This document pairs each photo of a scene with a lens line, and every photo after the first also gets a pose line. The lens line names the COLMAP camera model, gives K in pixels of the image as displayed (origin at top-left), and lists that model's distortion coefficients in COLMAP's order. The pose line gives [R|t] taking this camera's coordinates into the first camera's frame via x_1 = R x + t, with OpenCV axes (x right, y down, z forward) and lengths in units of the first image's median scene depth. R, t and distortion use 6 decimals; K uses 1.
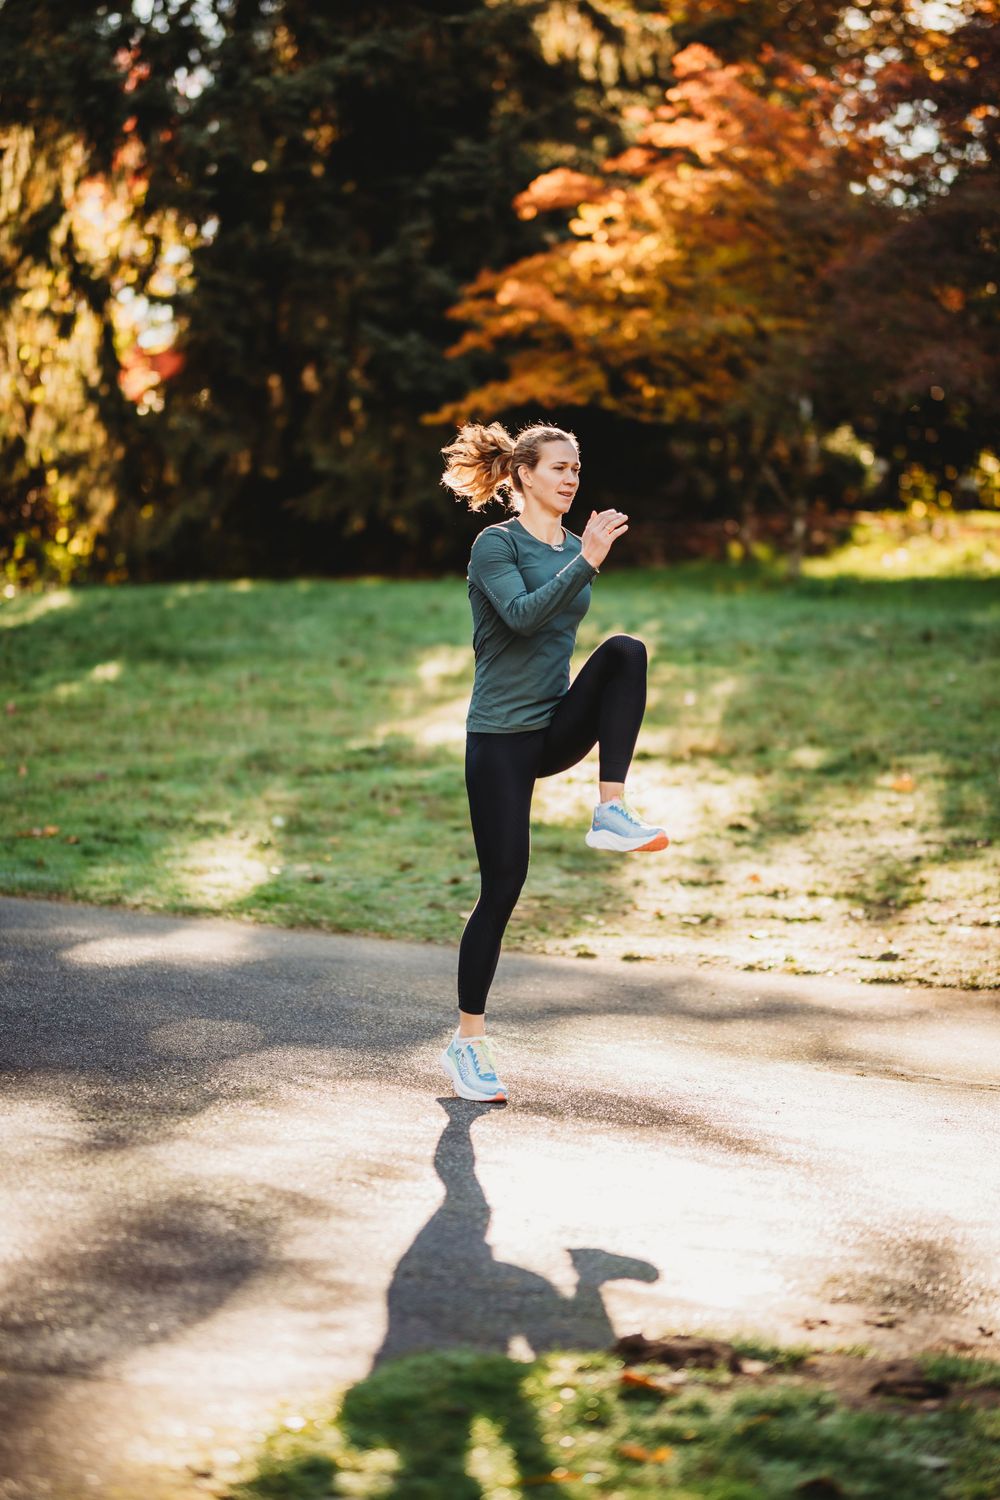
lens RADIAL K [[3549.4, 0, 412.0], [0, 3549.4, 749.3], [0, 0, 1]] dist [-0.043670, -0.255571]
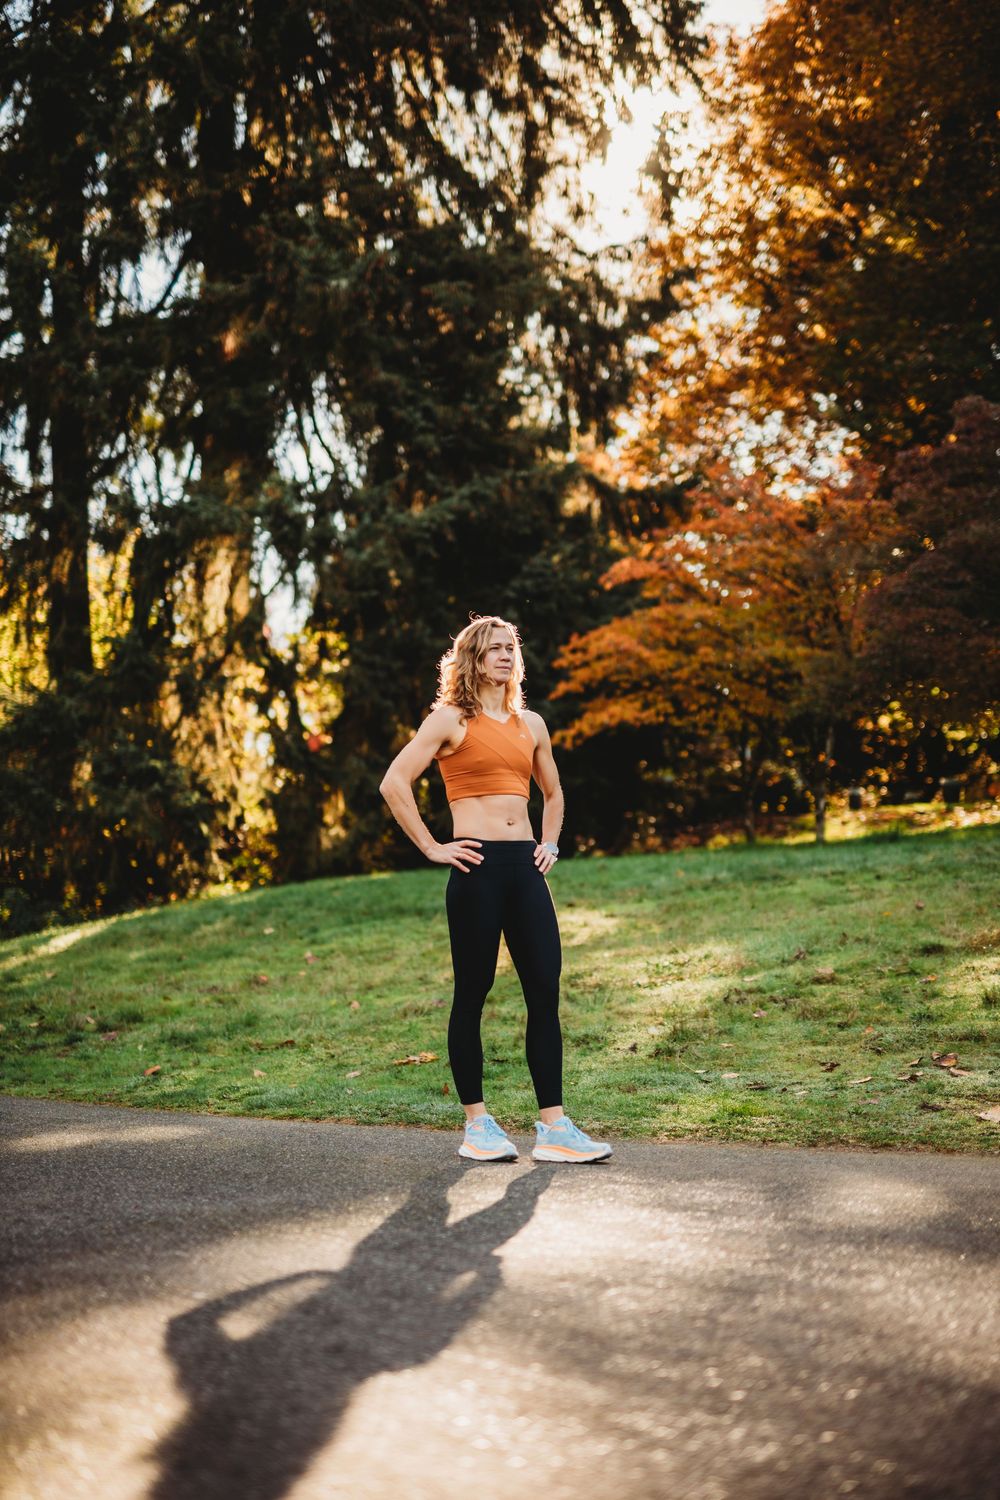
lens RADIAL K [[2223.9, 0, 500.0], [0, 2223.9, 750.0], [0, 0, 1]] dist [0.006966, 0.030639]
pose [[0.997463, -0.064535, 0.030051, -0.065492], [0.067513, 0.991435, -0.111794, 0.006368], [-0.022579, 0.113539, 0.993277, 0.265788]]
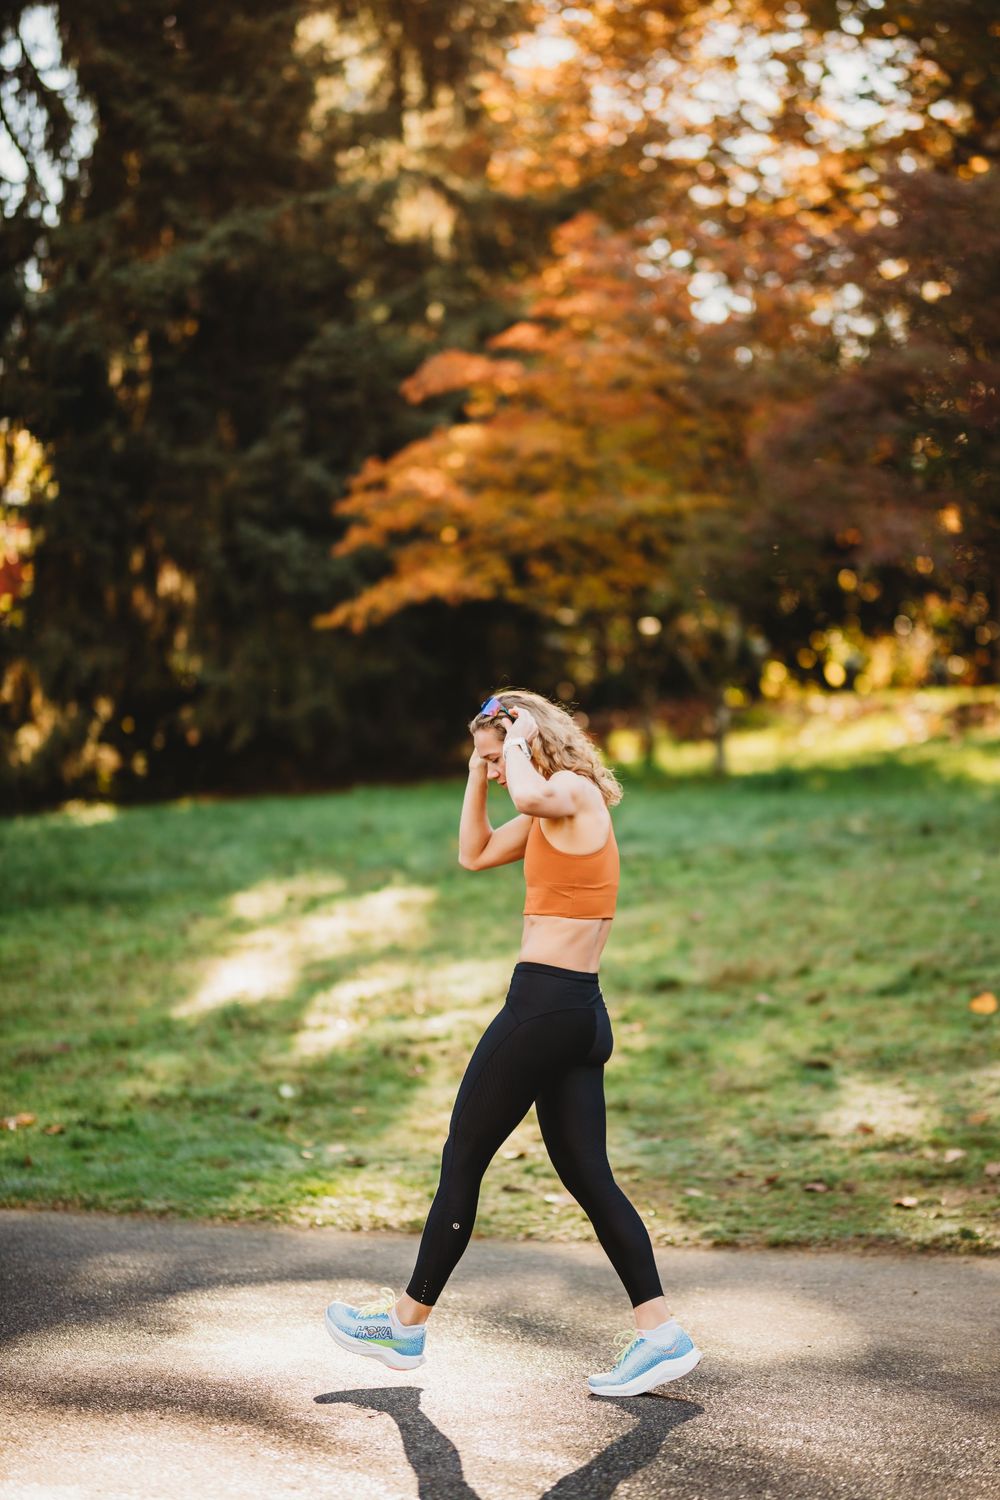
lens RADIAL K [[3661.0, 0, 500.0], [0, 3661.0, 750.0], [0, 0, 1]] dist [-0.027317, -0.214412]
pose [[0.996112, -0.054087, 0.069541, -0.030279], [0.057946, 0.996818, -0.054729, -0.007430], [-0.066360, 0.058546, 0.996077, 0.074073]]
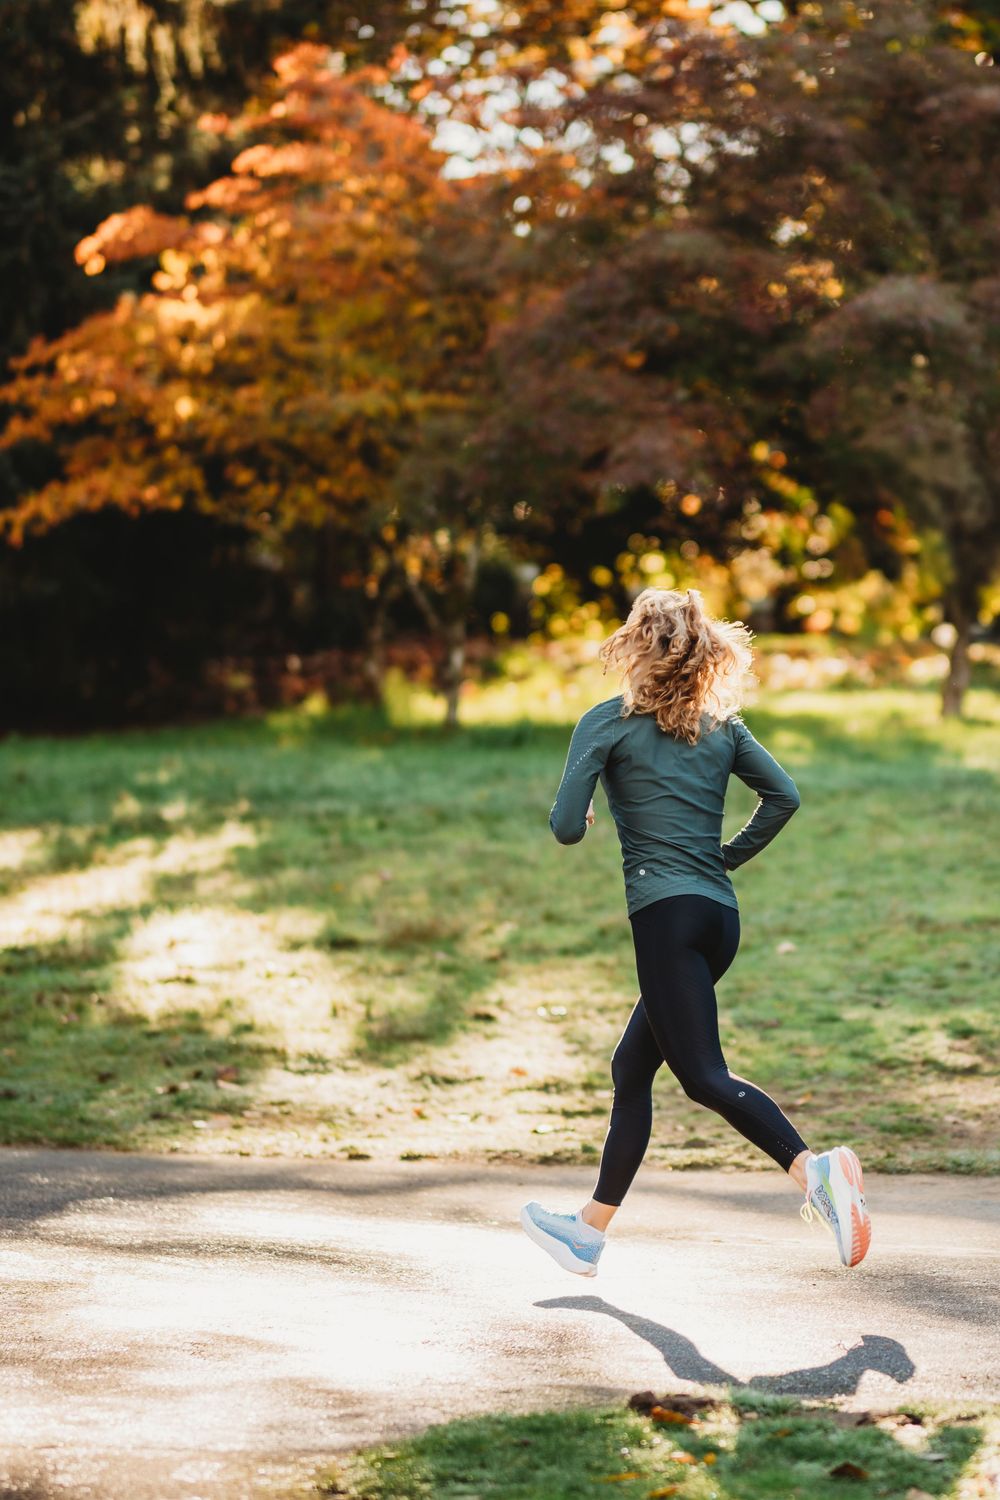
lens RADIAL K [[4890.5, 0, 840.2], [0, 4890.5, 750.0], [0, 0, 1]] dist [-0.019267, -0.997909]
pose [[0.979714, -0.031415, 0.197923, -0.037717], [0.040003, 0.998417, -0.039543, 0.005246], [-0.196367, 0.046659, 0.979420, -0.116018]]
